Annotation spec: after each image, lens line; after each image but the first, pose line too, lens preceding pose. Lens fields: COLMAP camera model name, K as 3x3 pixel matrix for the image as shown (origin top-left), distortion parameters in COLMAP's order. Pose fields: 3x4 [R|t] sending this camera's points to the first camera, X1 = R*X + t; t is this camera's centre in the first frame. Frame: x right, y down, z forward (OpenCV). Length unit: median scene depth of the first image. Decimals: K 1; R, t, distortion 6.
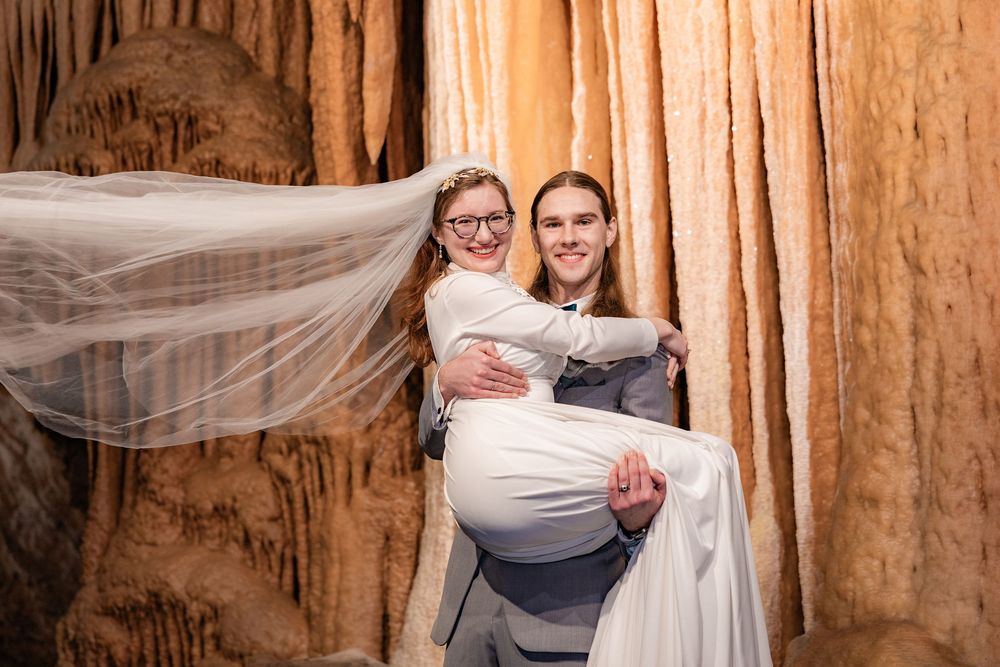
lens RADIAL K [[2025.0, 0, 502.5], [0, 2025.0, 336.1], [0, 0, 1]] dist [-0.036518, 0.000000]
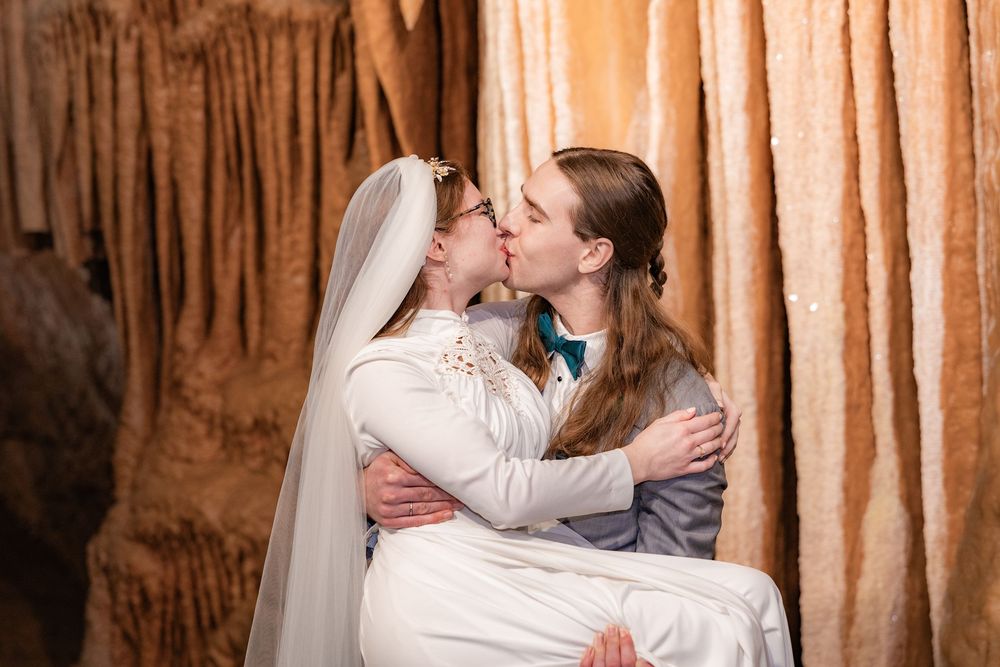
lens RADIAL K [[2025.0, 0, 496.3], [0, 2025.0, 330.1], [0, 0, 1]] dist [-0.036518, 0.000000]
pose [[0.994064, -0.004146, -0.108719, 0.063751], [0.019541, 0.989827, 0.140926, -0.087935], [0.107029, -0.142214, 0.984033, 0.216889]]
